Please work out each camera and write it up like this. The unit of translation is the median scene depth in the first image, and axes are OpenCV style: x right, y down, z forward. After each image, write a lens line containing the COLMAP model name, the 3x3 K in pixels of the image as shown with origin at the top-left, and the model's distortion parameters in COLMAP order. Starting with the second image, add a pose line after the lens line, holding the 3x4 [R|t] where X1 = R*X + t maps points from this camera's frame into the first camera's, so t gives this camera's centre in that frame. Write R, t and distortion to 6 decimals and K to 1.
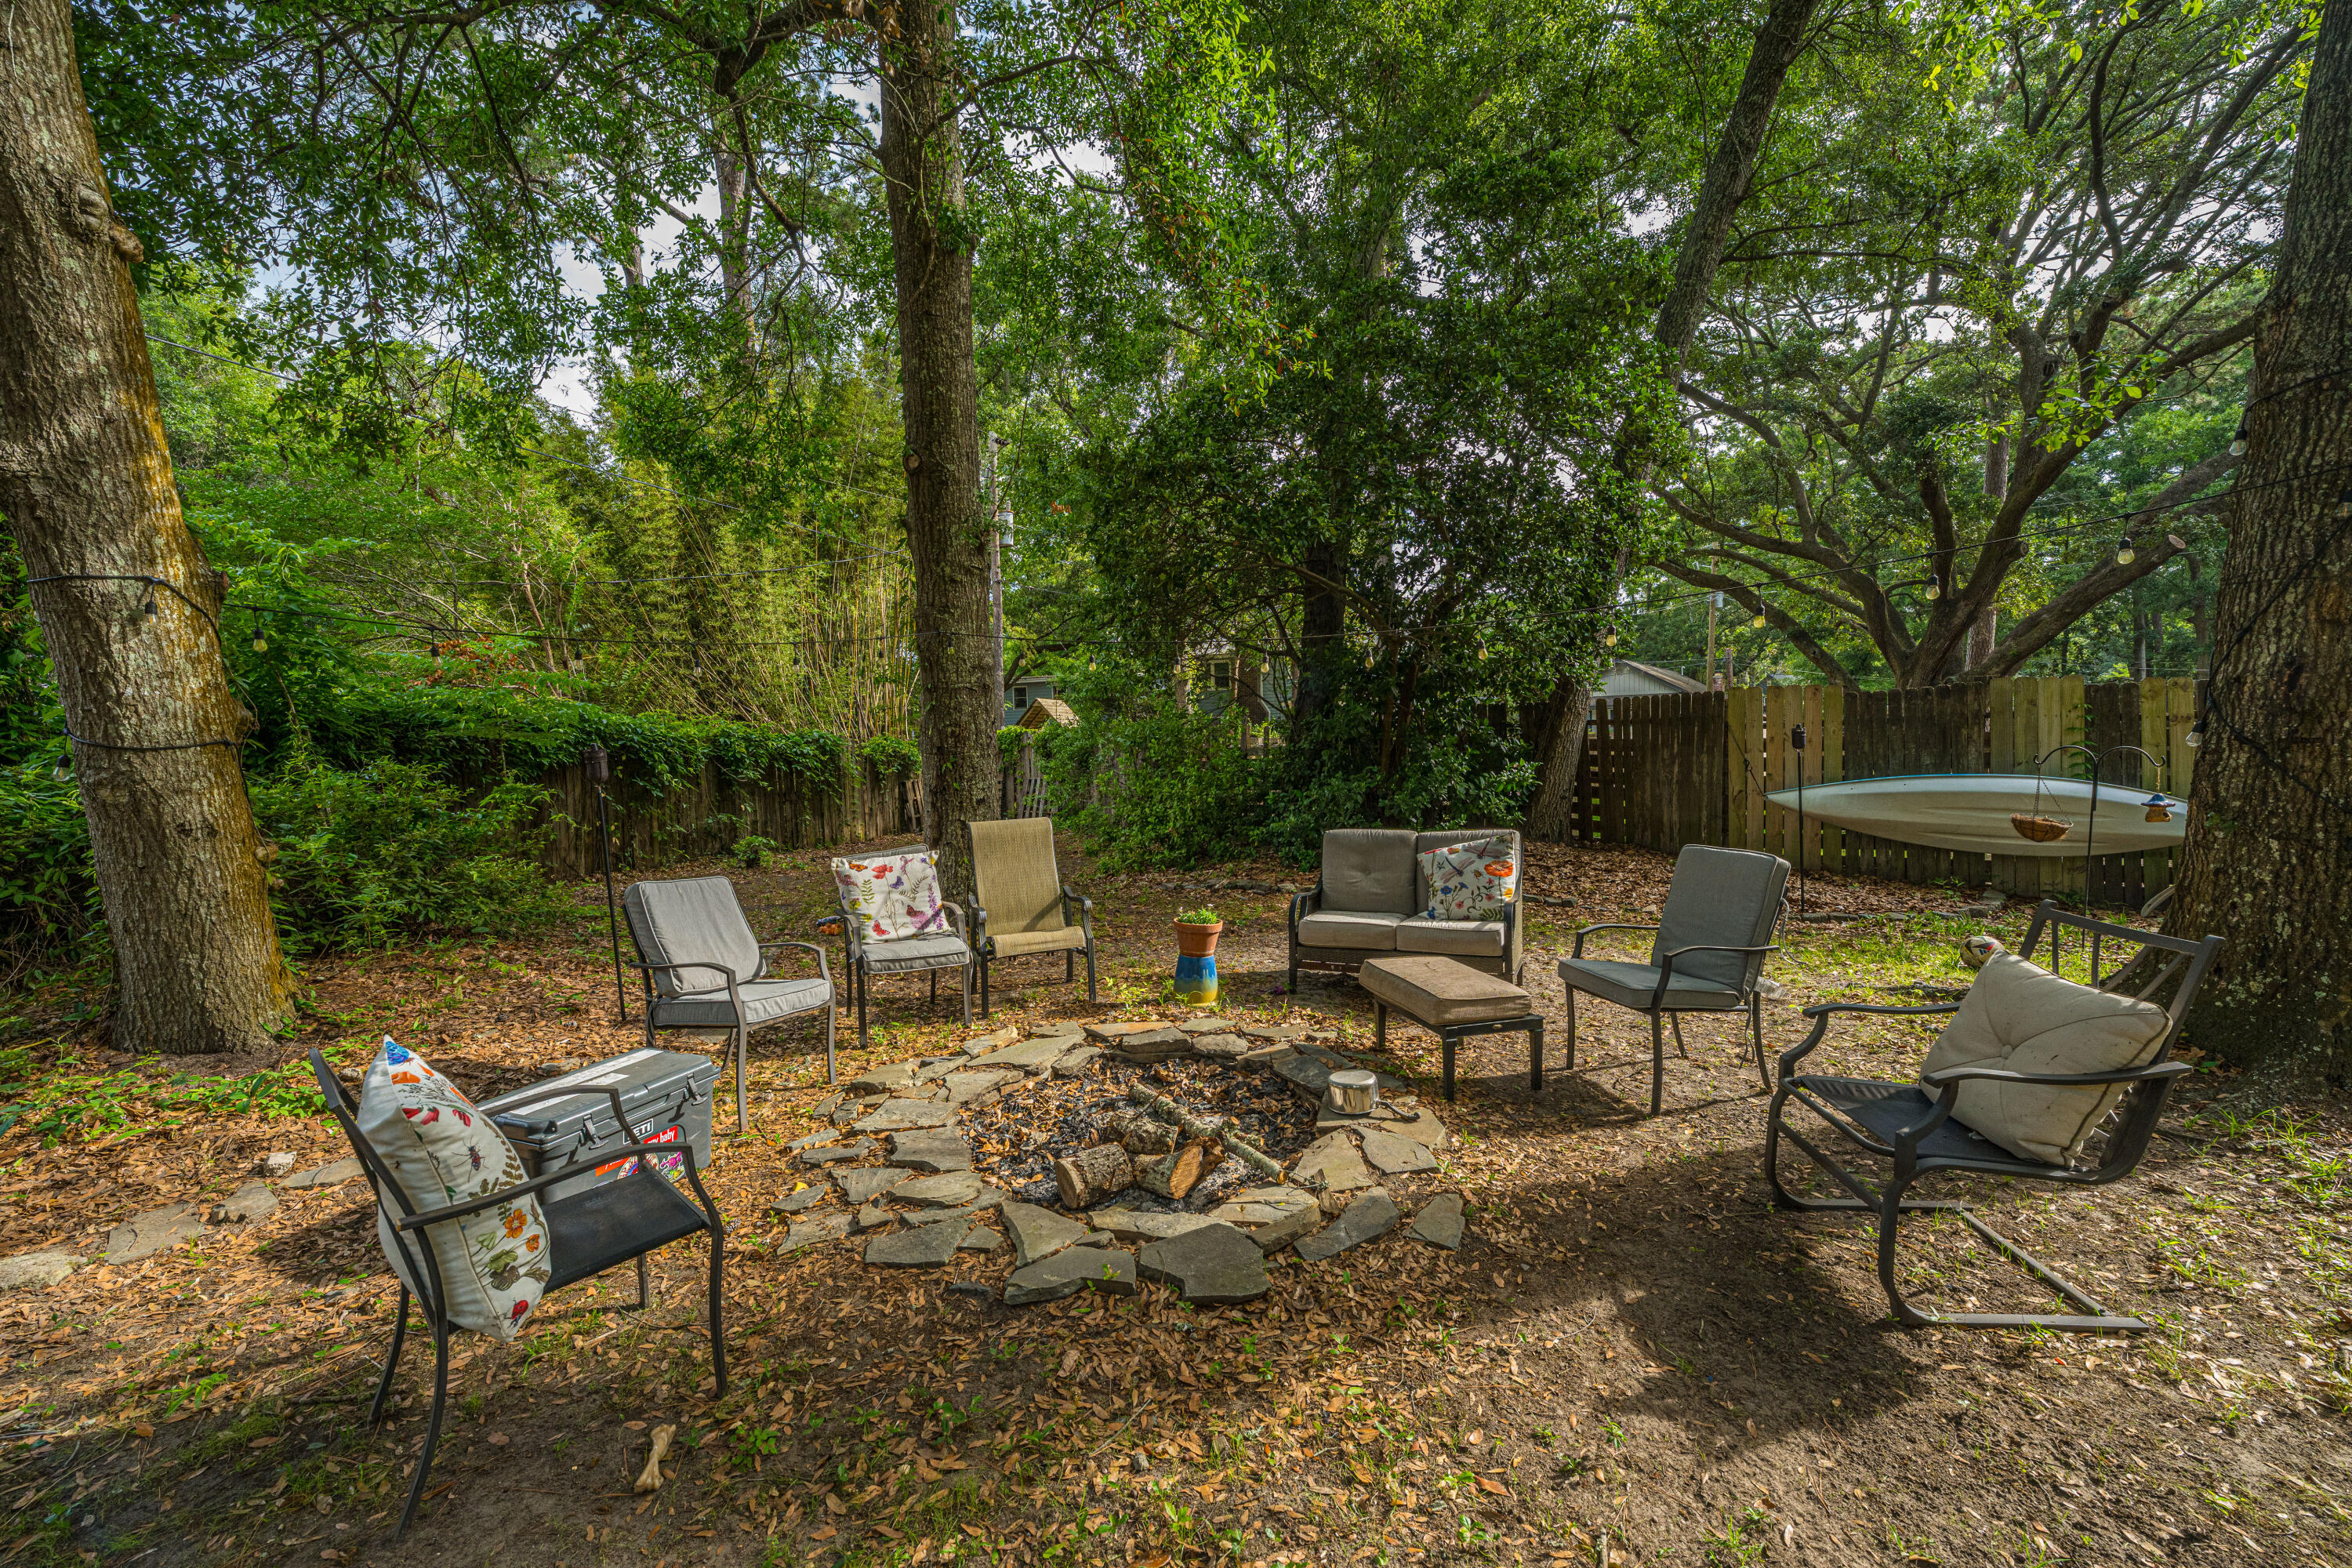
lens RADIAL K [[980.6, 0, 1164.5], [0, 980.6, 720.2], [0, 0, 1]] dist [-0.000077, 0.000297]
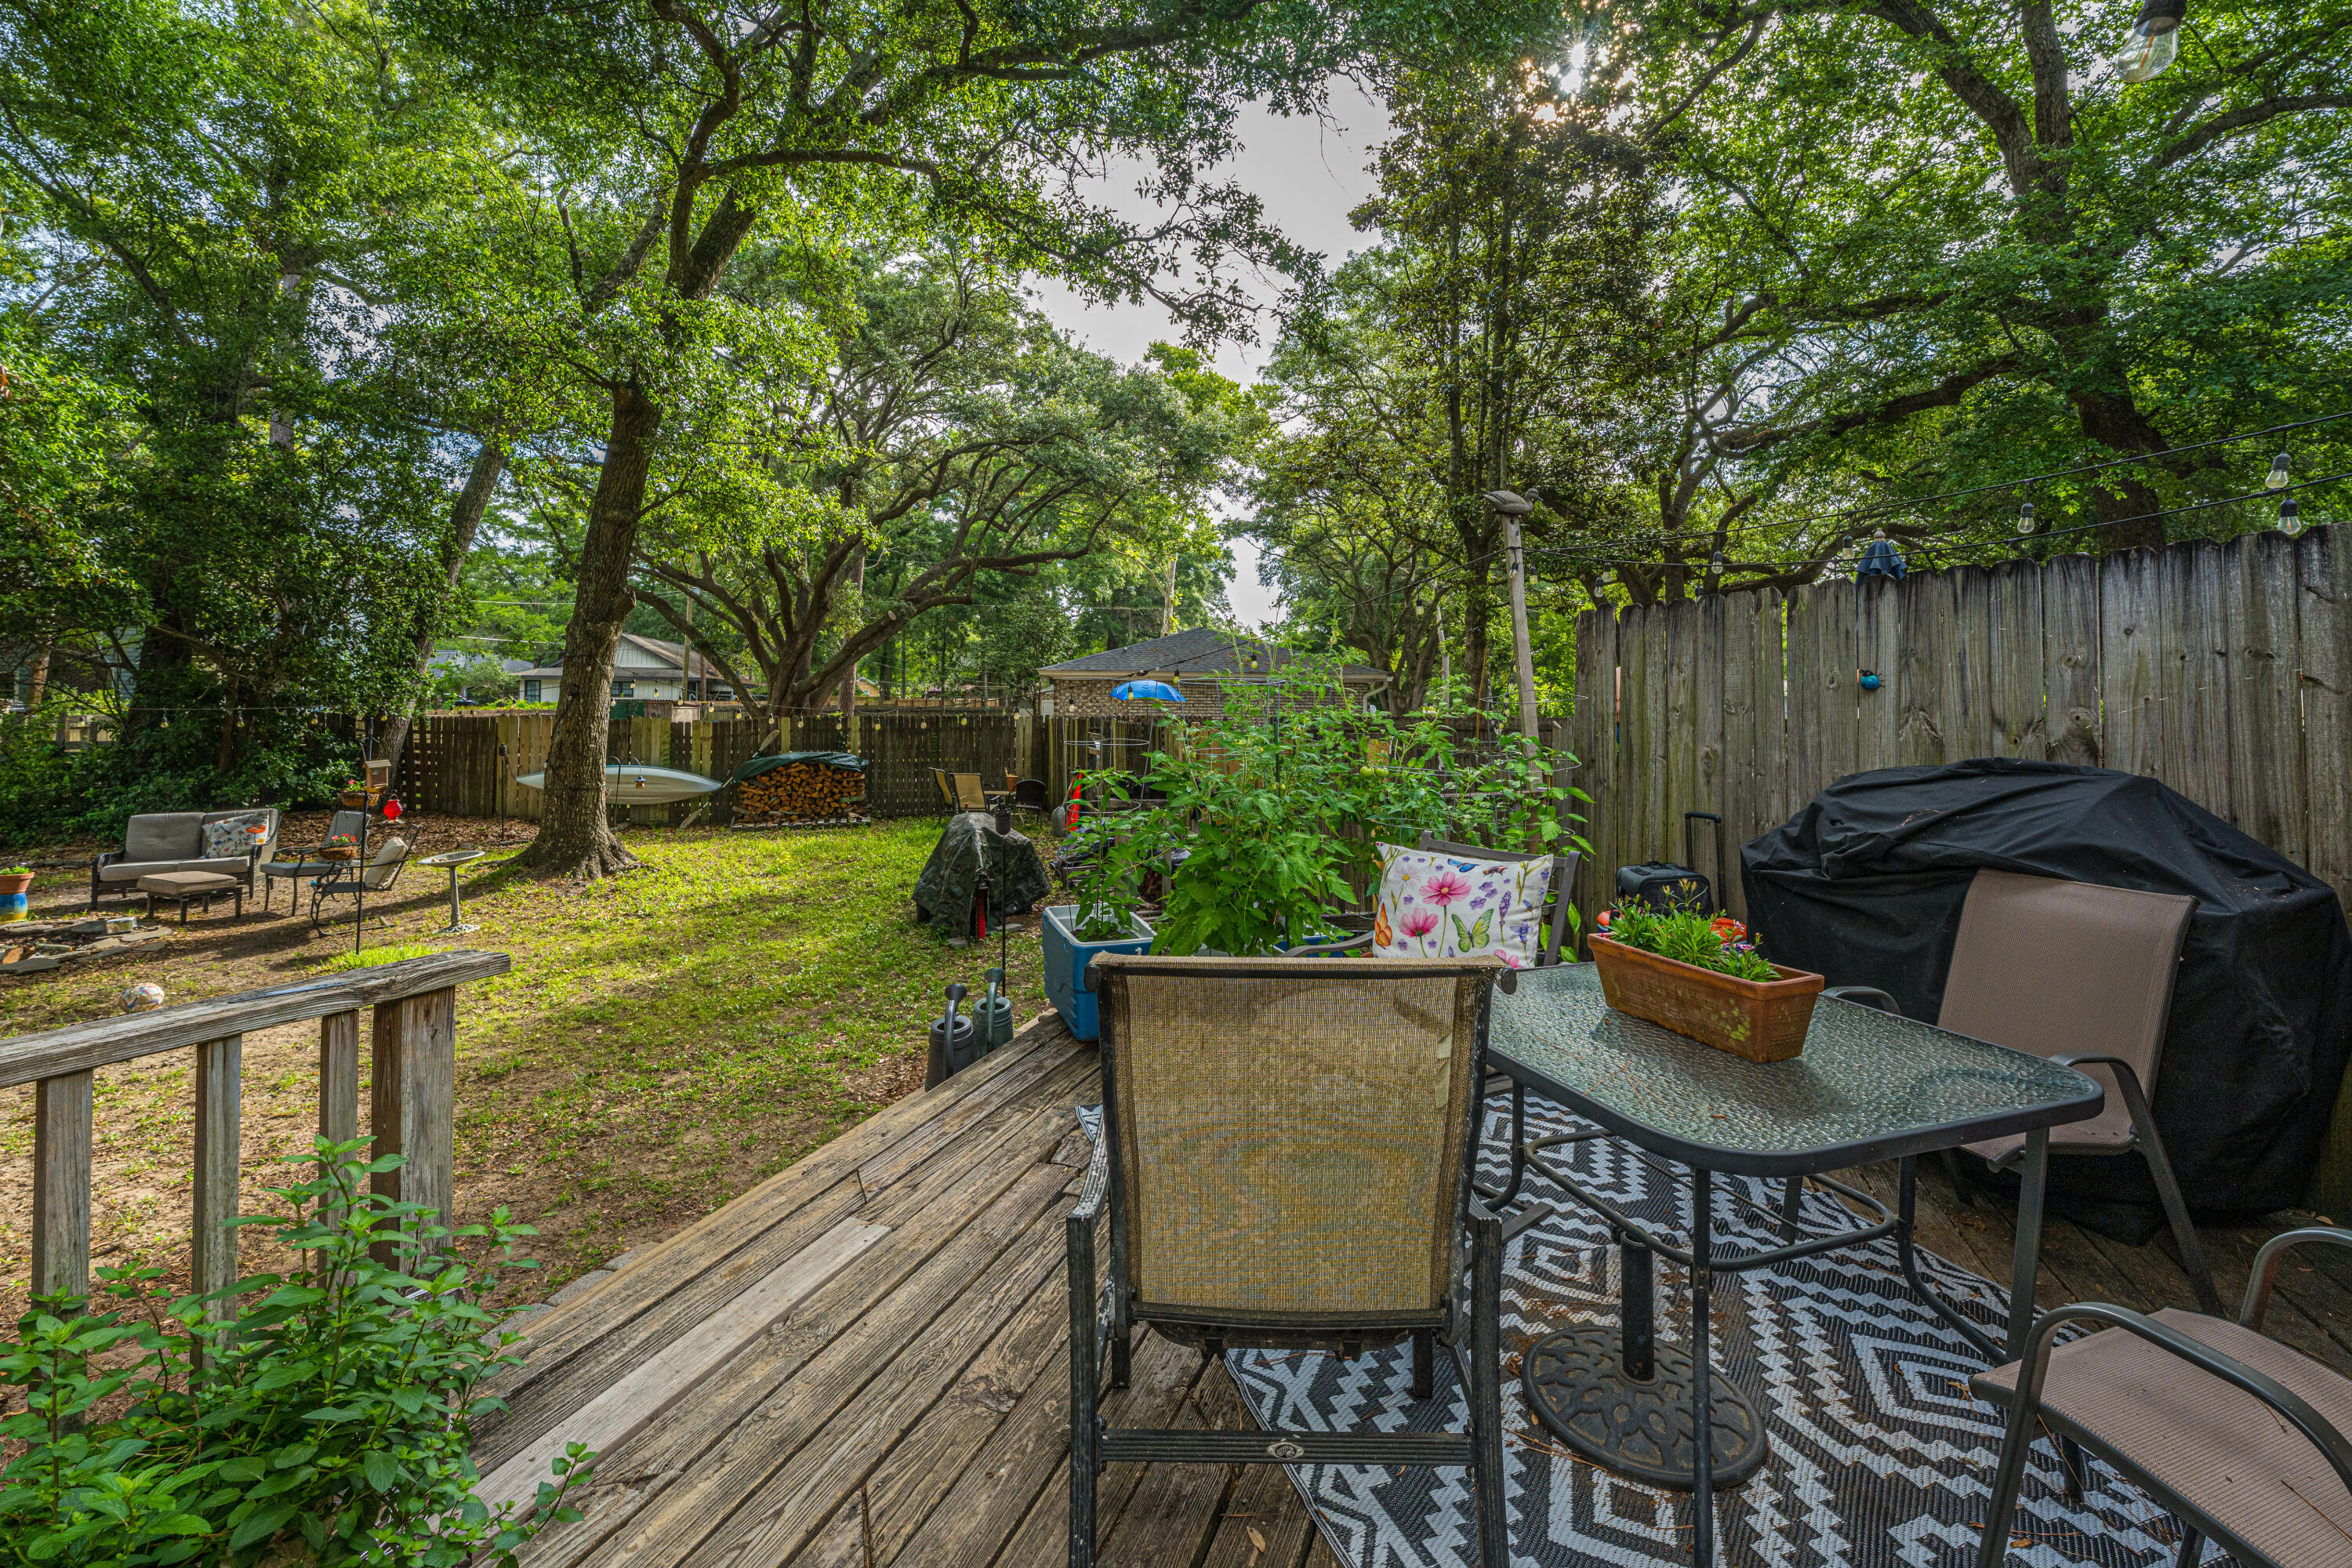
lens RADIAL K [[951.8, 0, 1175.9], [0, 951.8, 685.1], [0, 0, 1]] dist [-0.000248, 0.000136]
pose [[0.591259, 0.041953, 0.805390, -0.114541], [-0.040370, 0.998934, -0.022398, -0.167081], [-0.805471, -0.019270, 0.592322, -1.590613]]
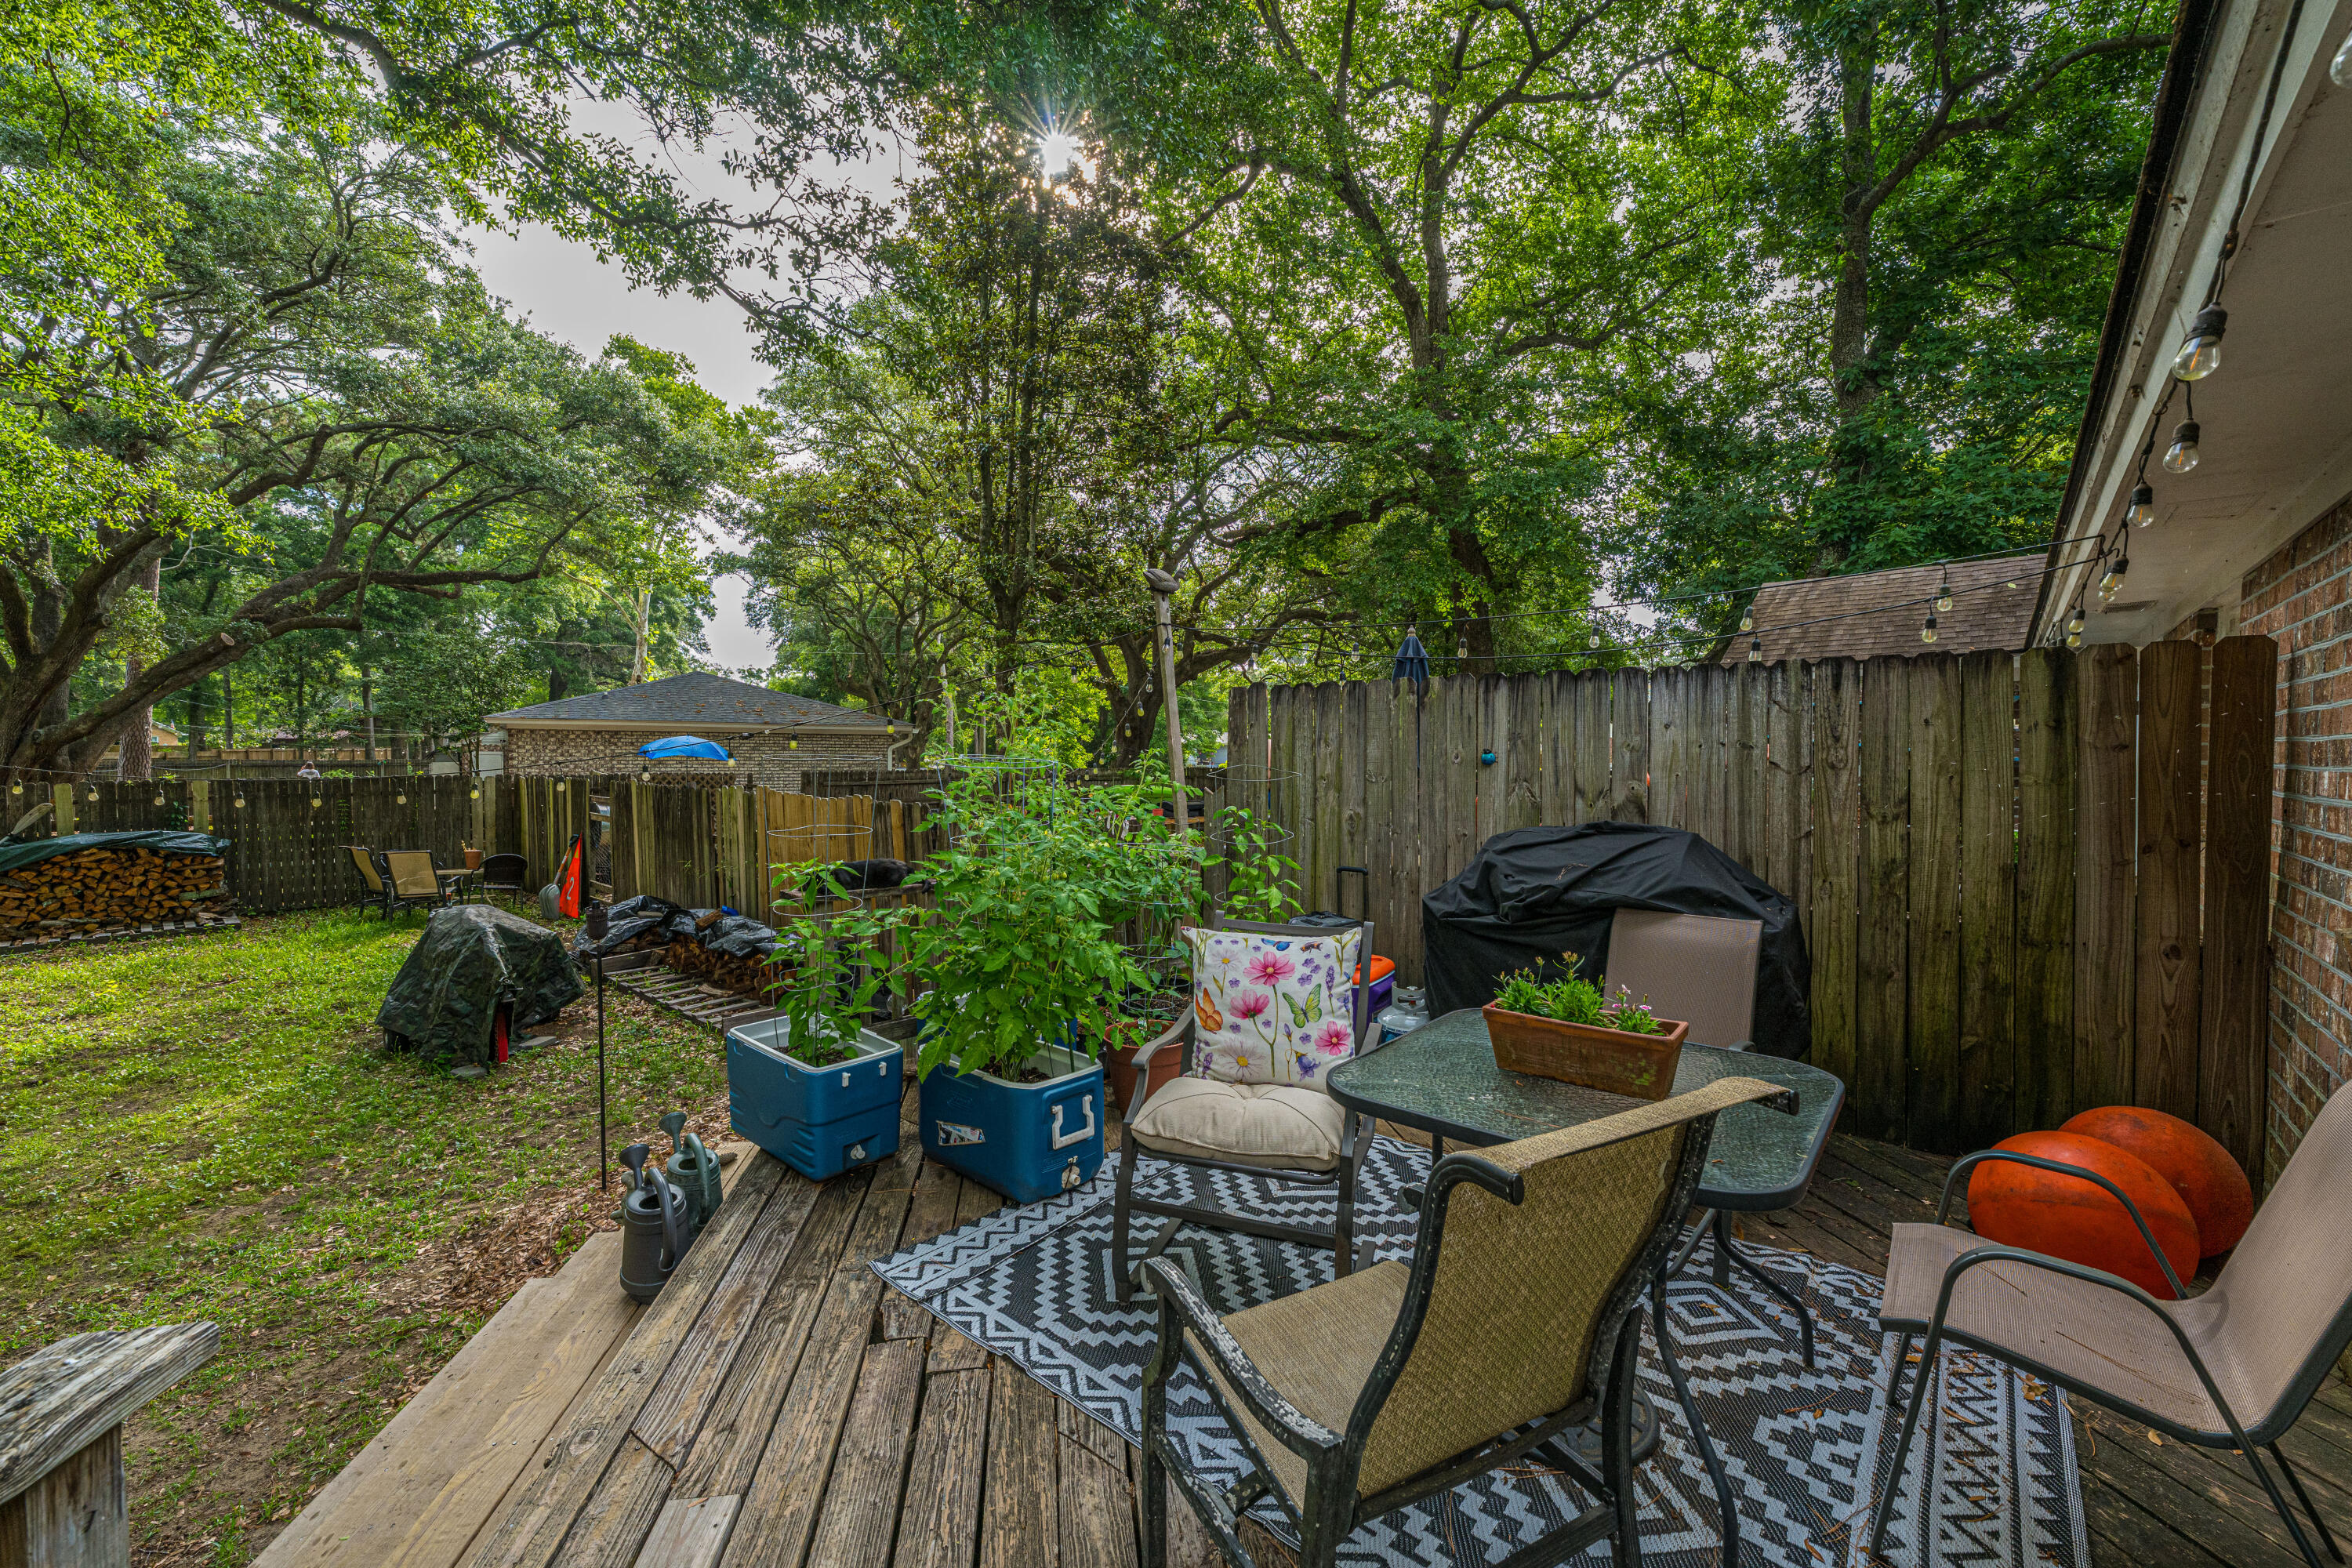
lens RADIAL K [[929.3, 0, 1159.7], [0, 929.3, 784.4], [0, 0, 1]] dist [-0.001559, 0.000199]
pose [[0.124111, -0.010050, 0.992217, -0.131354], [-0.029393, 0.999473, 0.013800, -0.180521], [-0.991833, -0.030877, 0.123750, -1.439767]]
